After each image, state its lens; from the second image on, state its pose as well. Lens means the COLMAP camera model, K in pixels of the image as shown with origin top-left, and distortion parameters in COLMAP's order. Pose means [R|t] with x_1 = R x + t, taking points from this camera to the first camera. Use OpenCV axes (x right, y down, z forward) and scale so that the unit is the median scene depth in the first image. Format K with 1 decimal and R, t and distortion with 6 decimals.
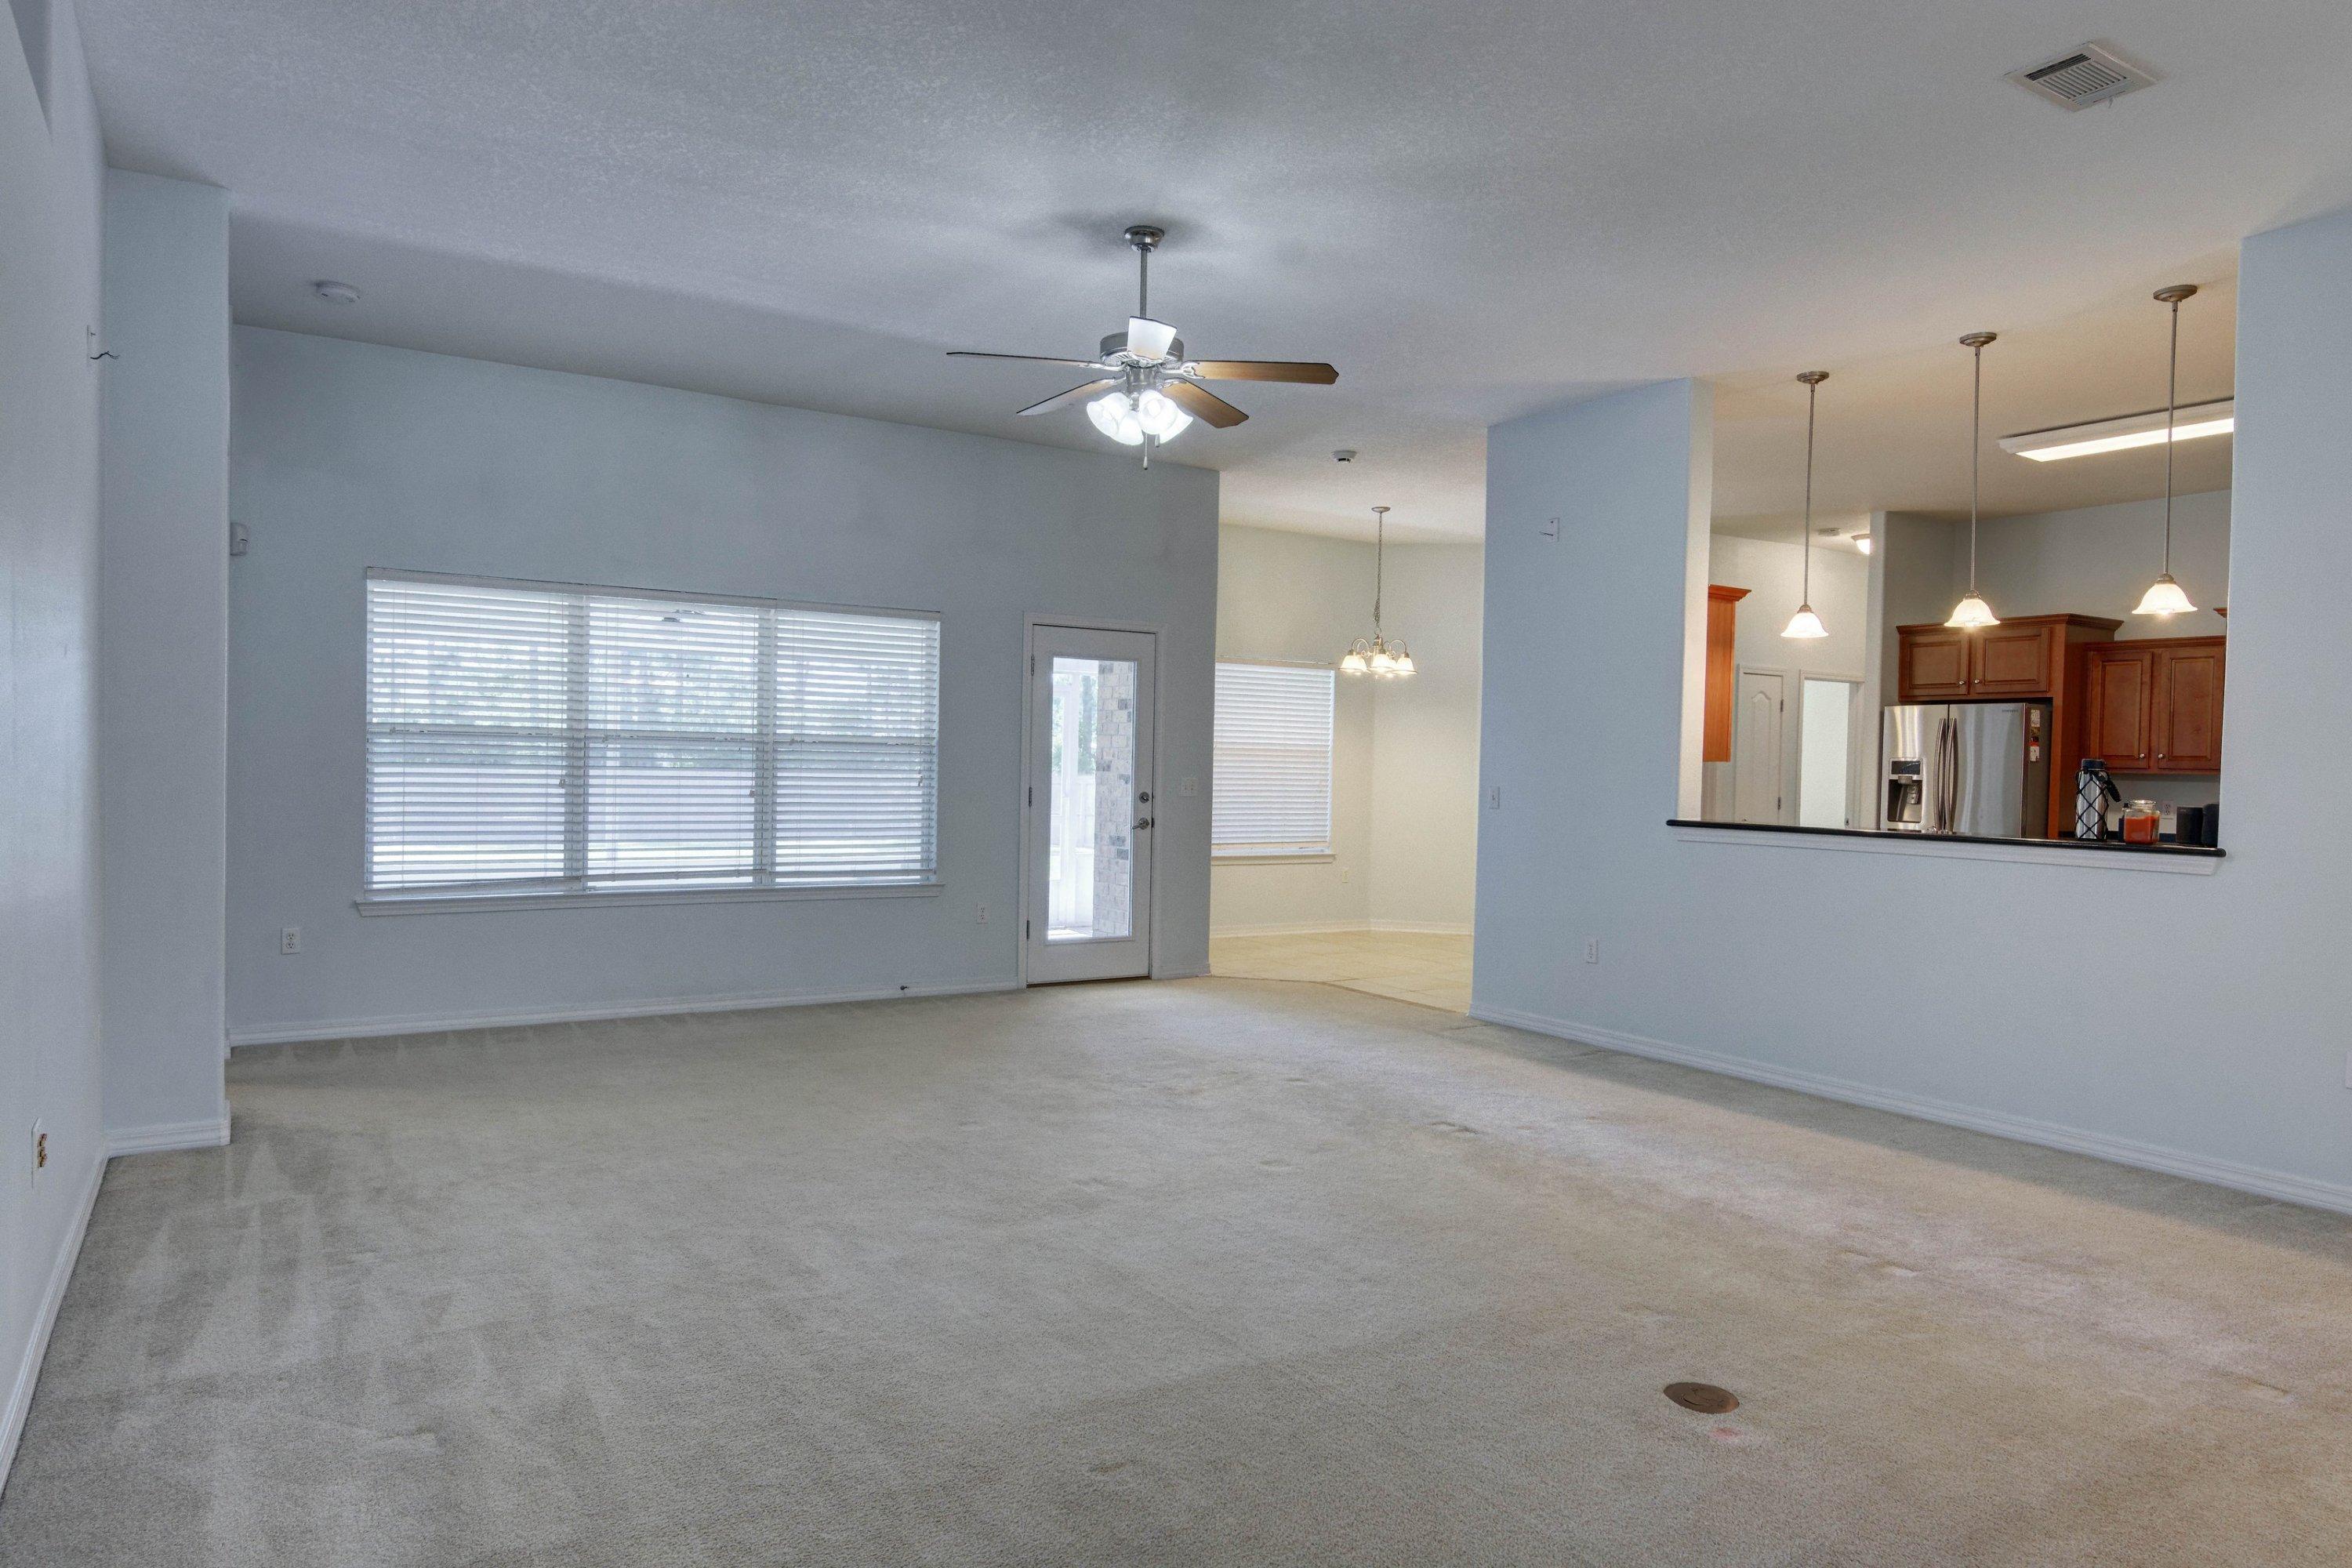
lens RADIAL K [[1495.6, 0, 1171.5], [0, 1495.6, 772.6], [0, 0, 1]] dist [0.004849, 0.001494]
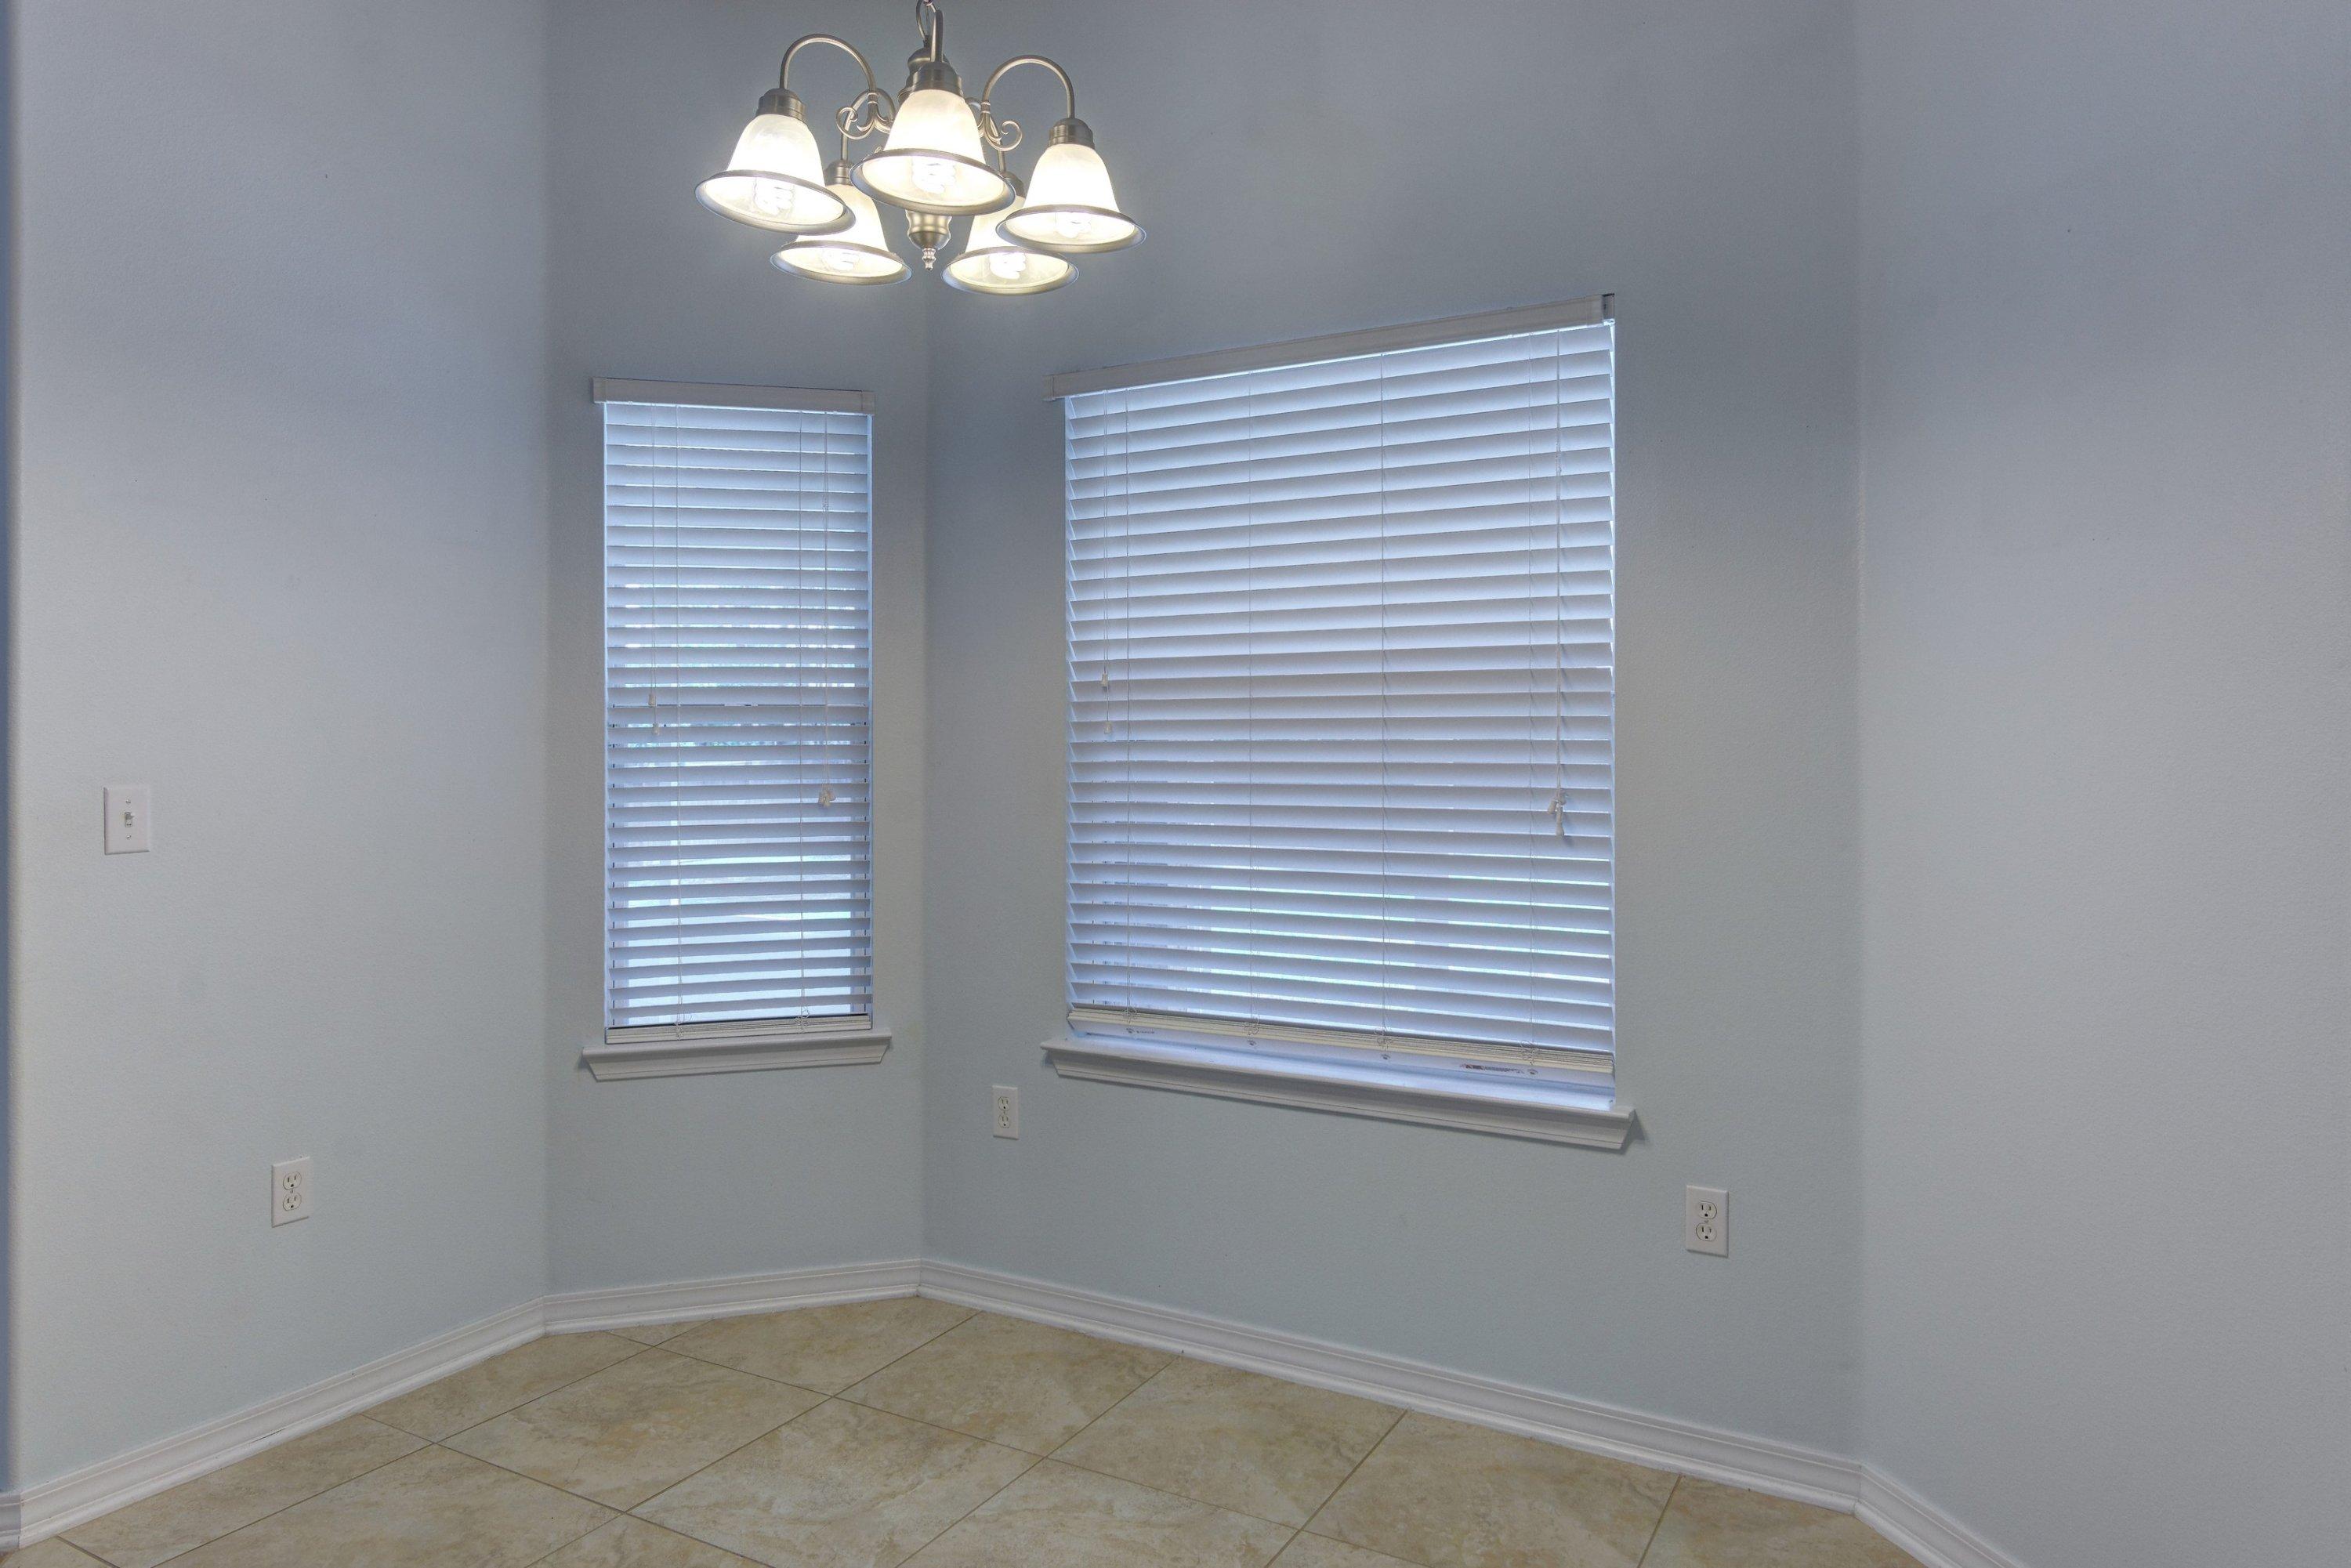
lens RADIAL K [[1491.4, 0, 1176.8], [0, 1491.4, 729.9], [0, 0, 1]] dist [0.008100, 0.001181]
pose [[0.469561, -0.027687, -0.882466, 0.347965], [0.005461, 0.999580, -0.028455, 0.001599], [0.882883, 0.008543, 0.469515, 1.029890]]
